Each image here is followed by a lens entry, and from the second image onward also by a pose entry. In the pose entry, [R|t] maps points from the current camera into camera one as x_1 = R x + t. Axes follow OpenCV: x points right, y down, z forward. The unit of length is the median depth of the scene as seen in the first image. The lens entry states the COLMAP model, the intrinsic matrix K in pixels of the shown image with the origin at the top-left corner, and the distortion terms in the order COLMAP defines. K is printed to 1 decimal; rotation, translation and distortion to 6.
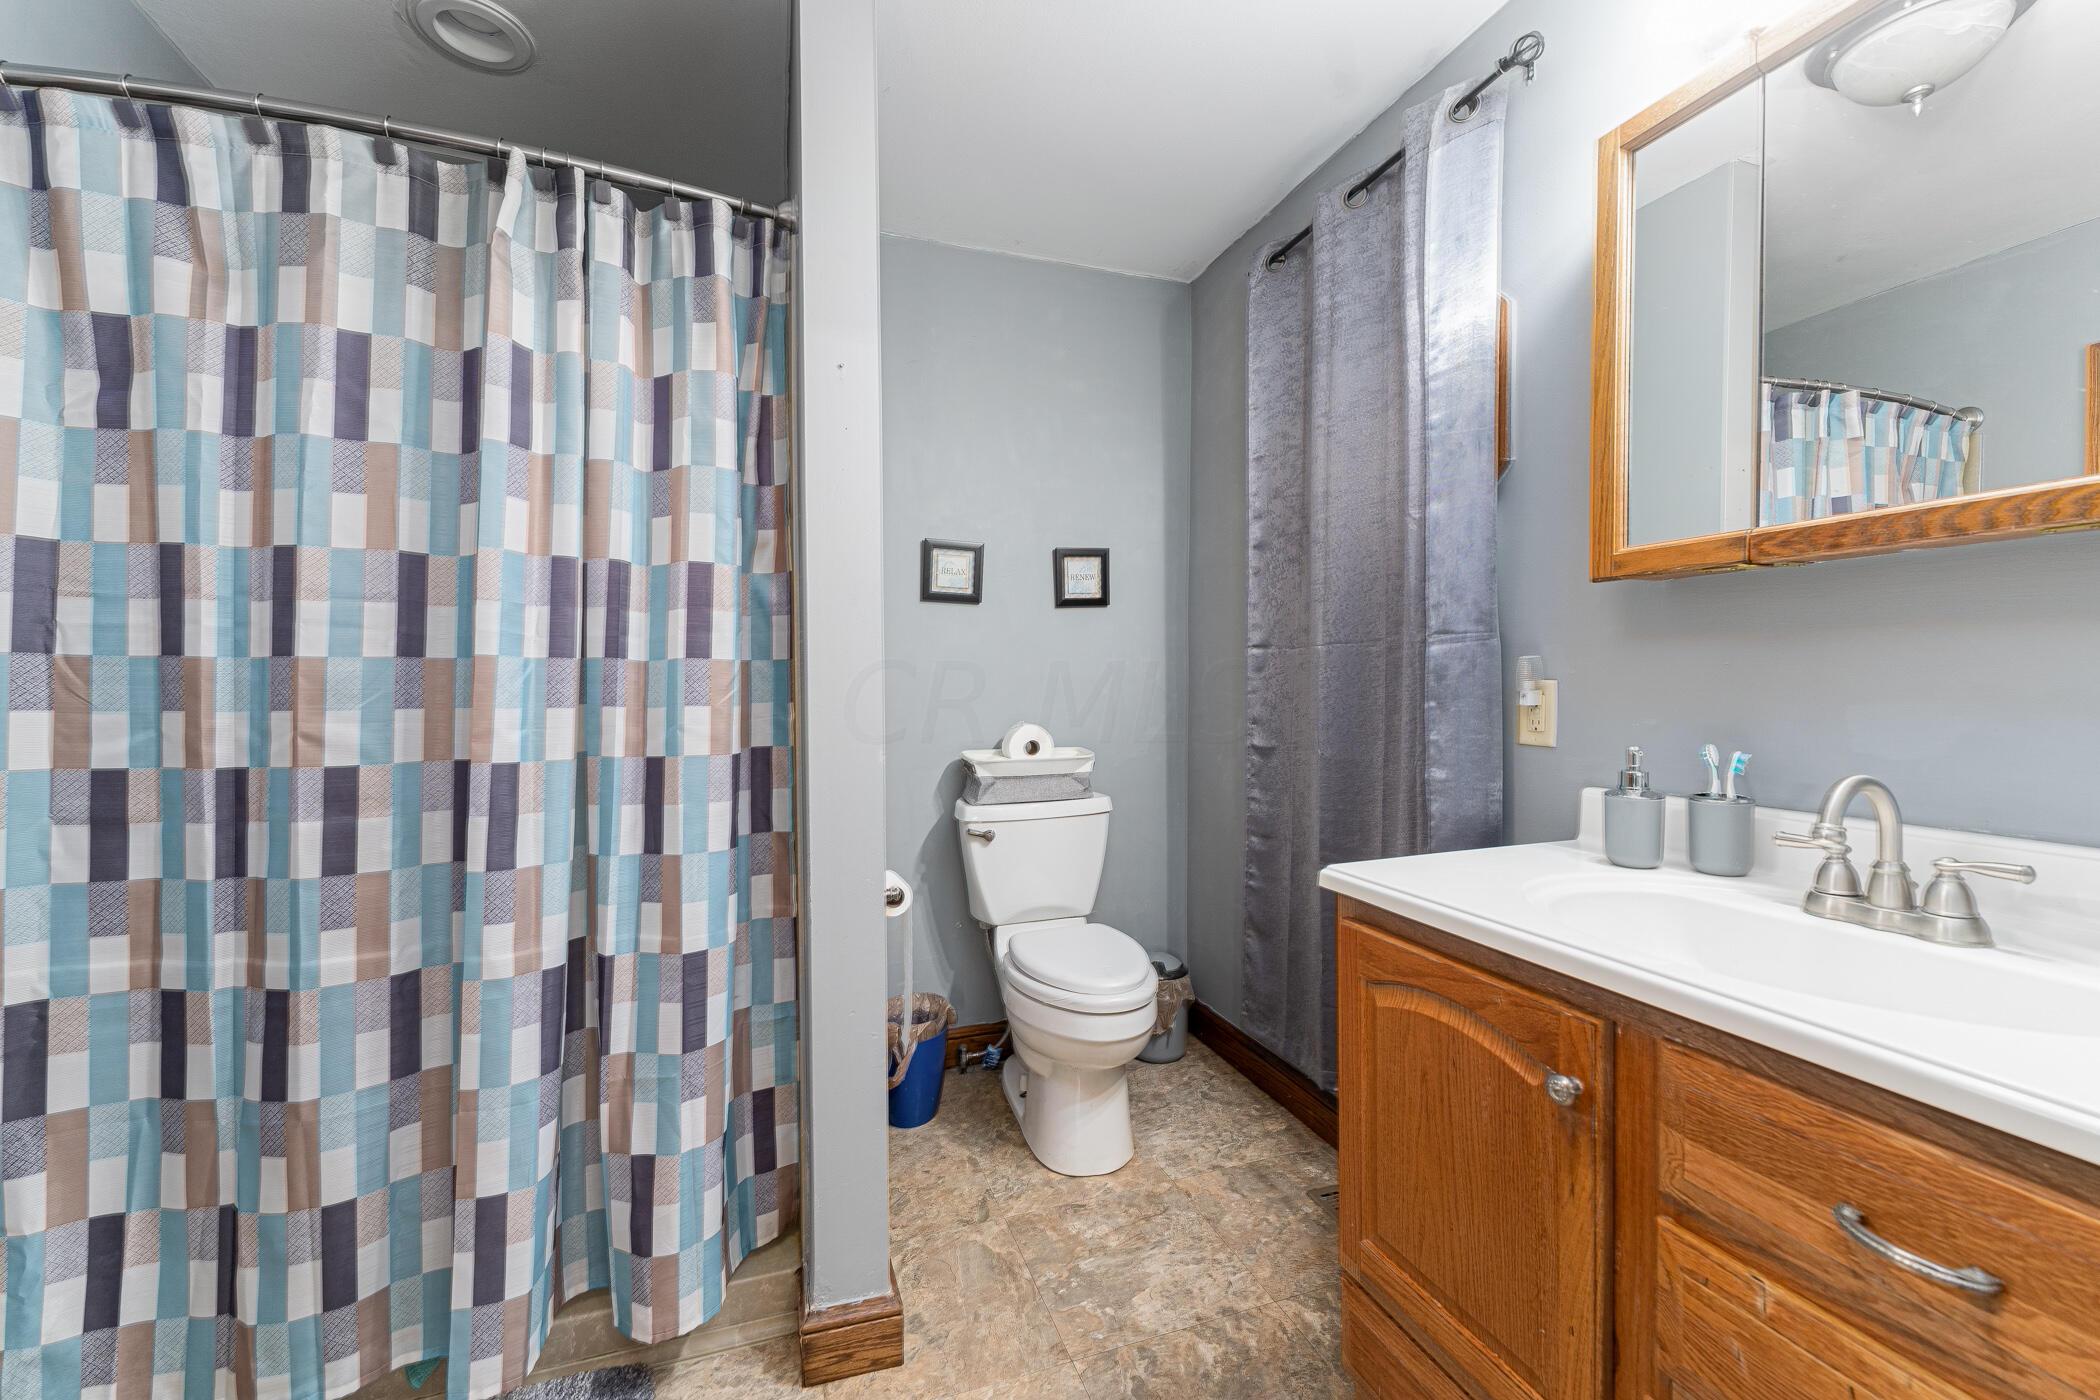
lens RADIAL K [[842.2, 0, 1041.7], [0, 842.2, 697.9], [0, 0, 1]] dist [0.001097, -0.000393]
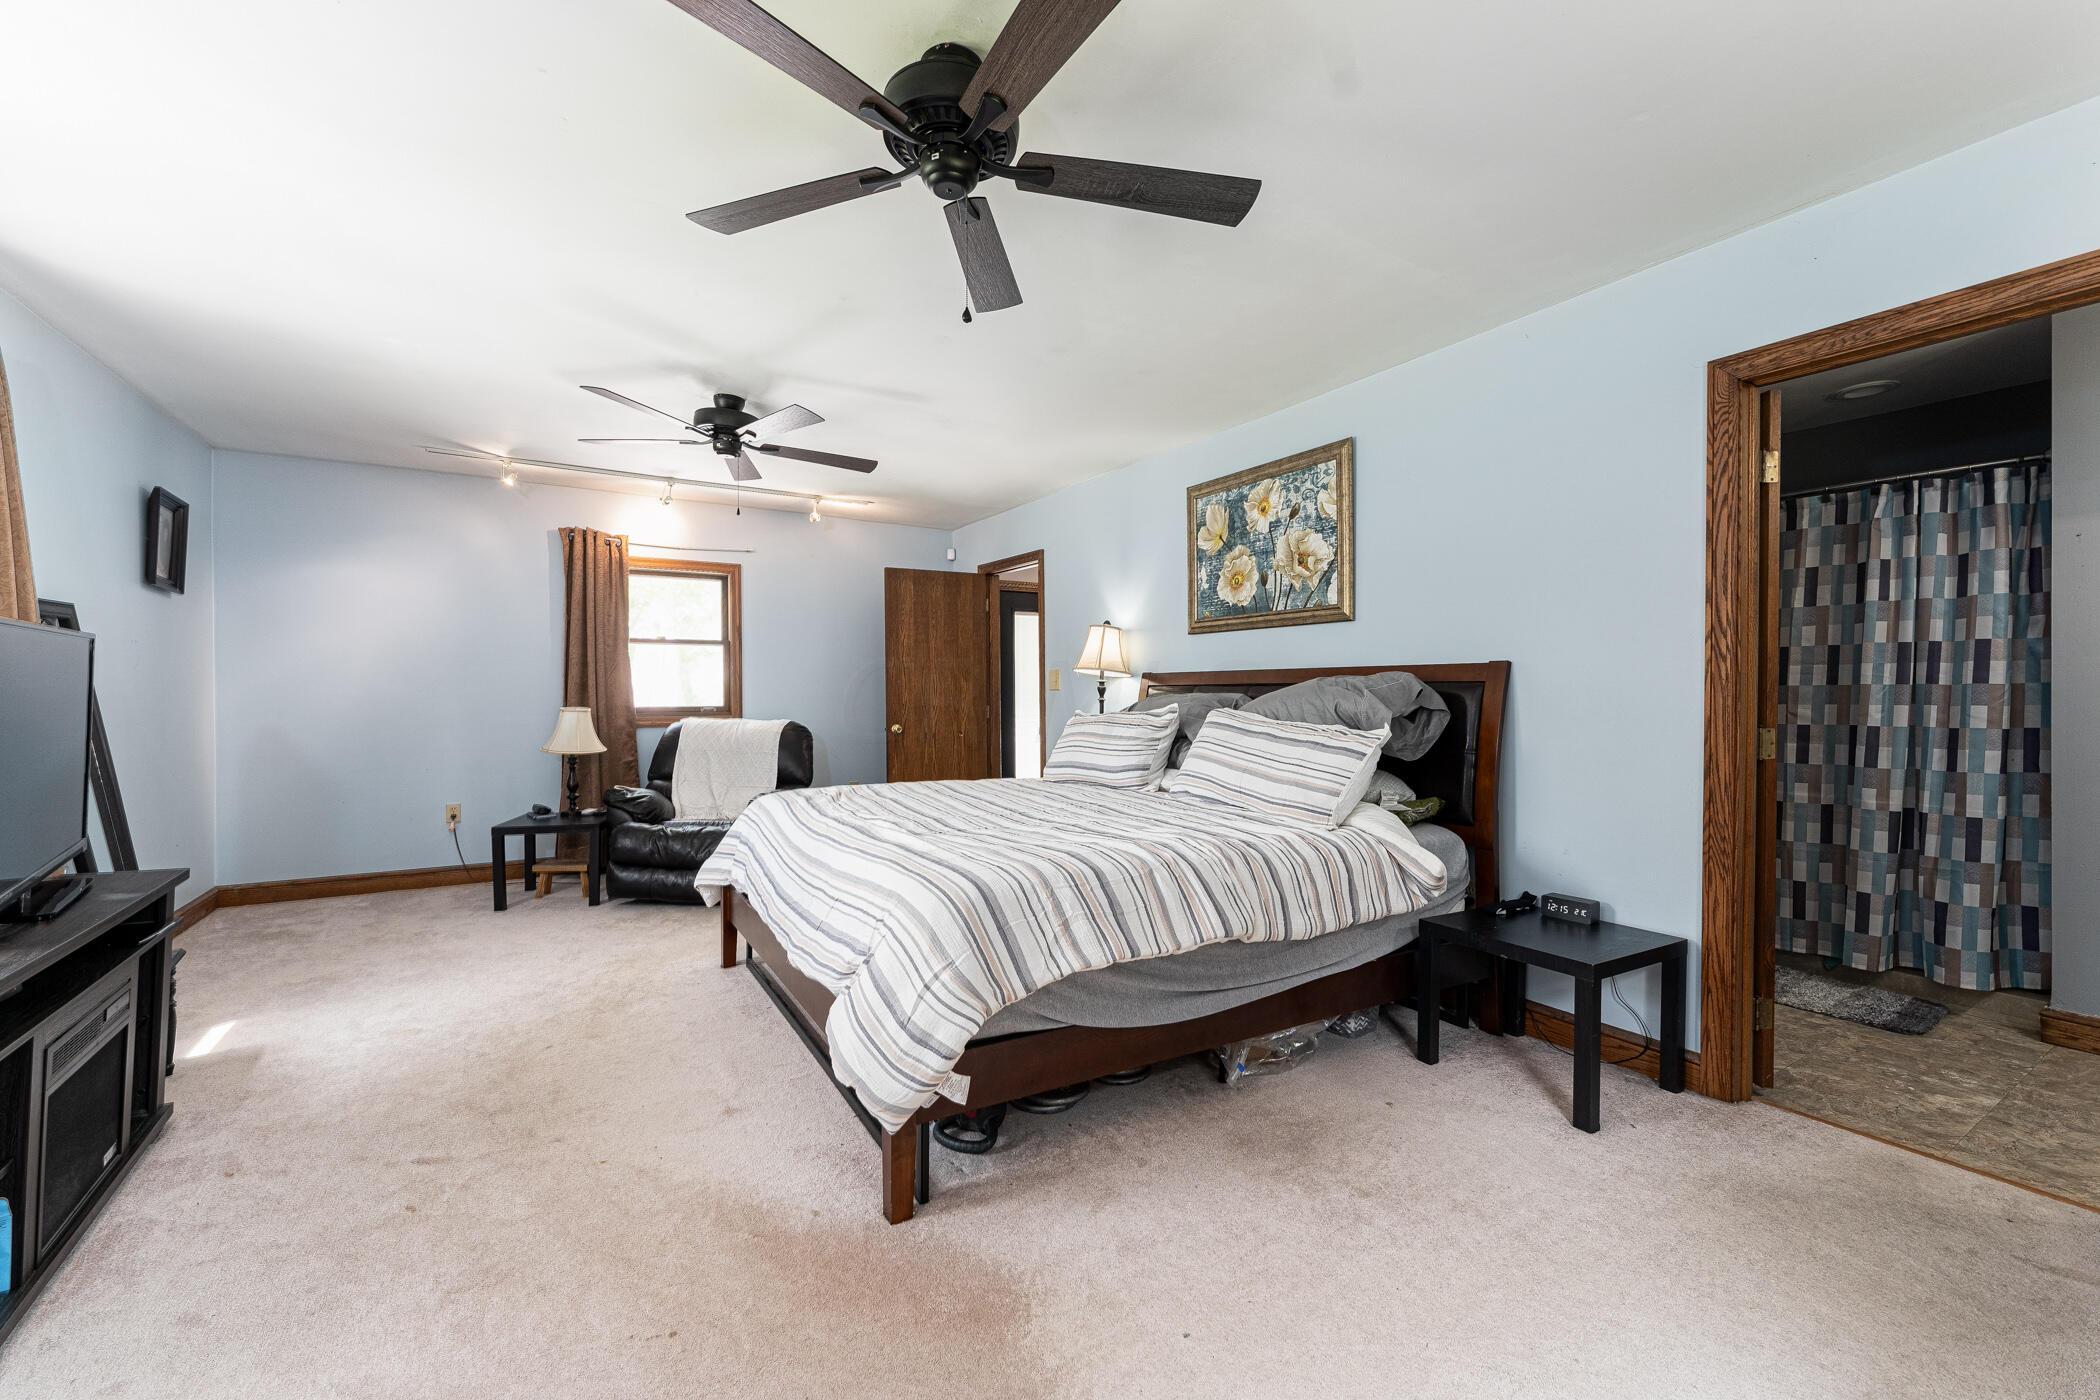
lens RADIAL K [[842.2, 0, 1041.2], [0, 842.2, 702.1], [0, 0, 1]] dist [0.001097, -0.000393]
pose [[0.225368, 0.010538, -0.974217, 1.212654], [-0.015341, 0.999856, 0.007267, 0.023479], [0.974153, 0.013308, 0.225498, -1.924875]]
